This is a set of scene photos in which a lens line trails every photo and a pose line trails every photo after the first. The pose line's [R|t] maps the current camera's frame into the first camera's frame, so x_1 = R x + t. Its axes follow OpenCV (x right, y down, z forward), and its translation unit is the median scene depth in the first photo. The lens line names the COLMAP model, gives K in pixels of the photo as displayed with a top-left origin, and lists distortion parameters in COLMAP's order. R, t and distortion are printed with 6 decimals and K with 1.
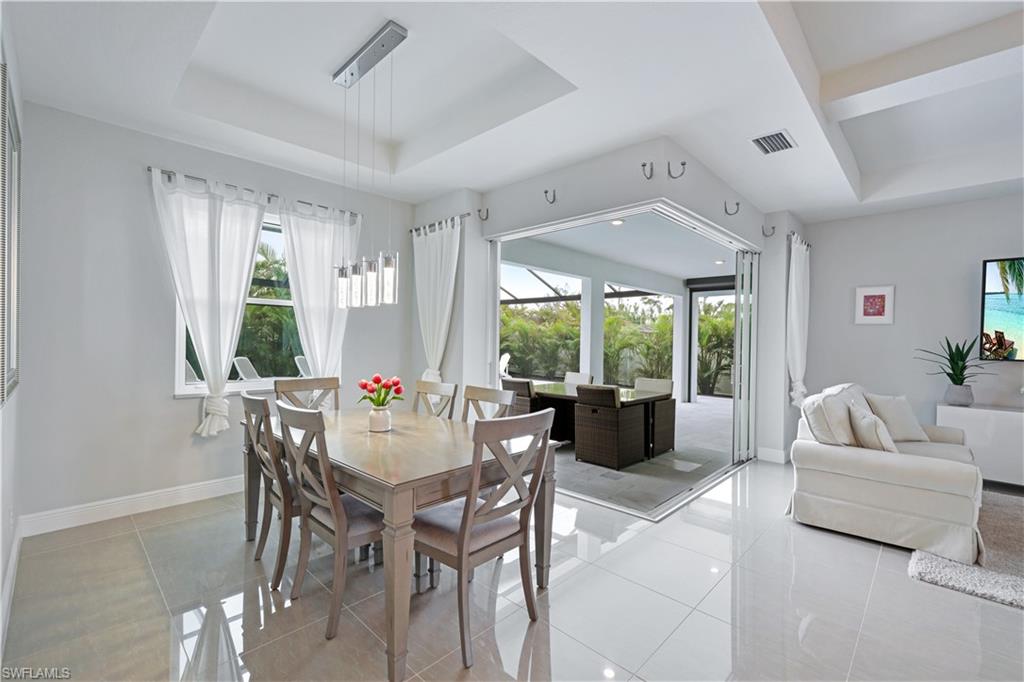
lens RADIAL K [[437.4, 0, 515.4], [0, 437.4, 342.0], [0, 0, 1]] dist [0.007040, -0.000117]
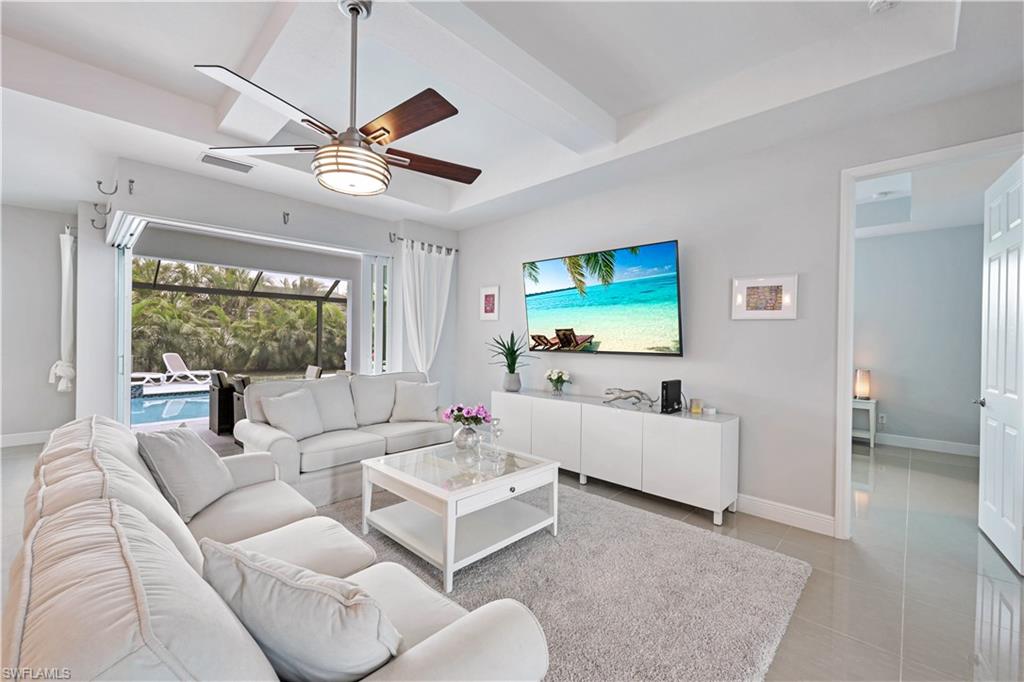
lens RADIAL K [[417.8, 0, 513.2], [0, 417.8, 339.4], [0, 0, 1]] dist [0.000036, -0.000205]
pose [[0.999997, -0.002368, 0.000756, 0.905422], [0.002372, 0.999979, -0.006101, 0.015401], [-0.000741, 0.006103, 0.999981, -0.071447]]
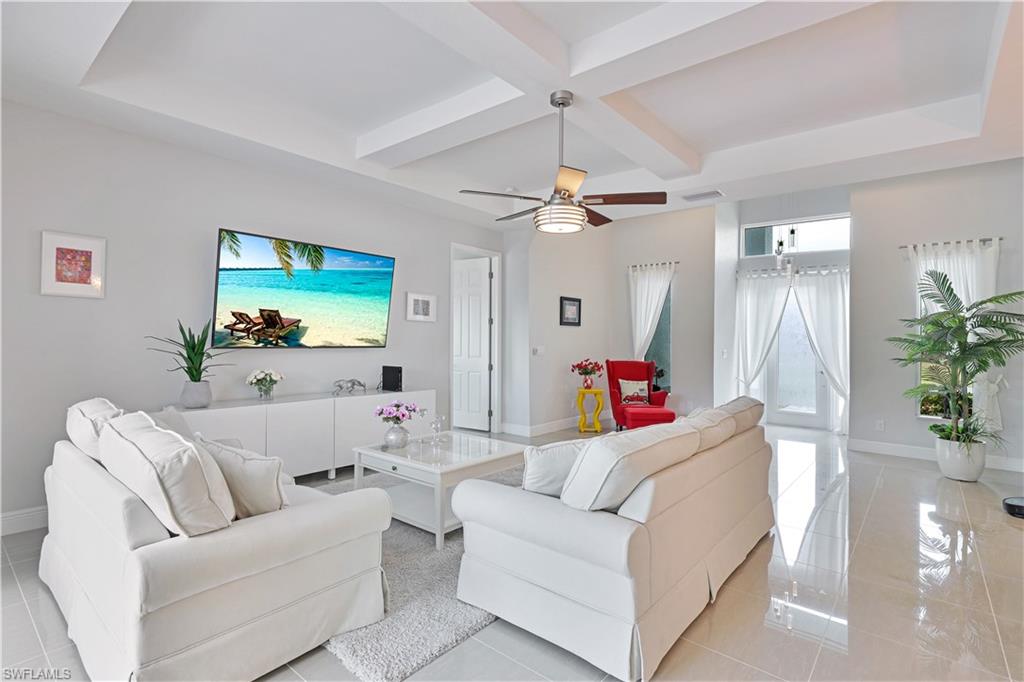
lens RADIAL K [[488.7, 0, 518.7], [0, 488.7, 336.4], [0, 0, 1]] dist [0.002631, 0.000499]
pose [[-0.072884, -0.013594, 0.997248, 0.085560], [-0.013336, 0.999831, 0.012655, -0.001466], [-0.997251, -0.012377, -0.073053, 0.440527]]
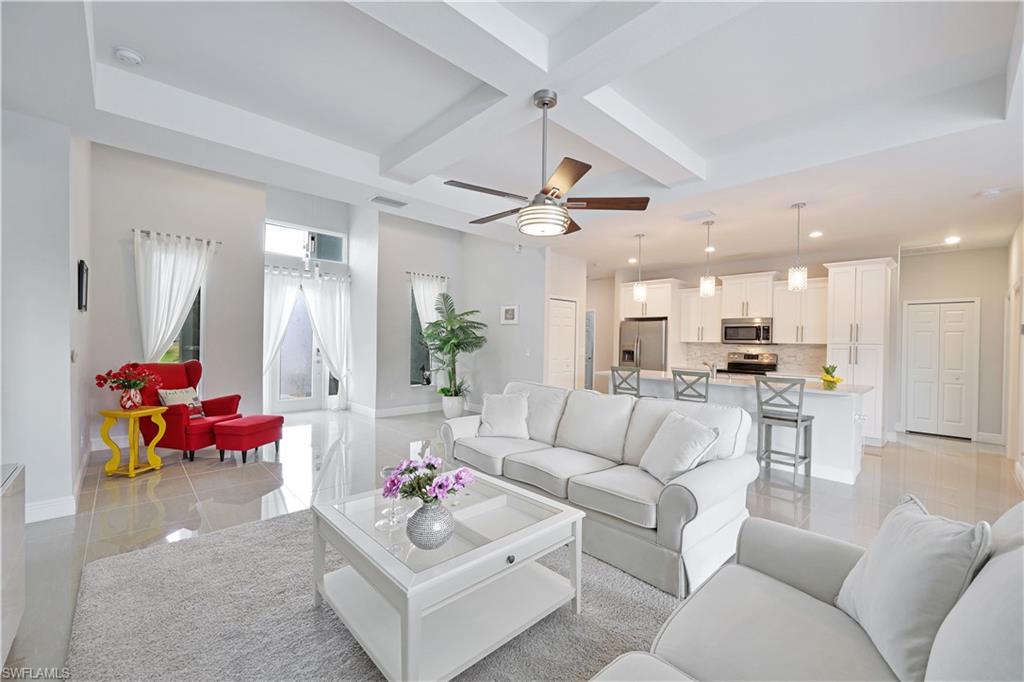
lens RADIAL K [[411.5, 0, 517.1], [0, 411.5, 344.2], [0, 0, 1]] dist [-0.002966, -0.000267]
pose [[-0.998026, -0.034812, 0.052278, 0.740989], [-0.034106, 0.999315, 0.014332, 0.005779], [-0.052741, 0.012521, -0.998530, 0.893451]]
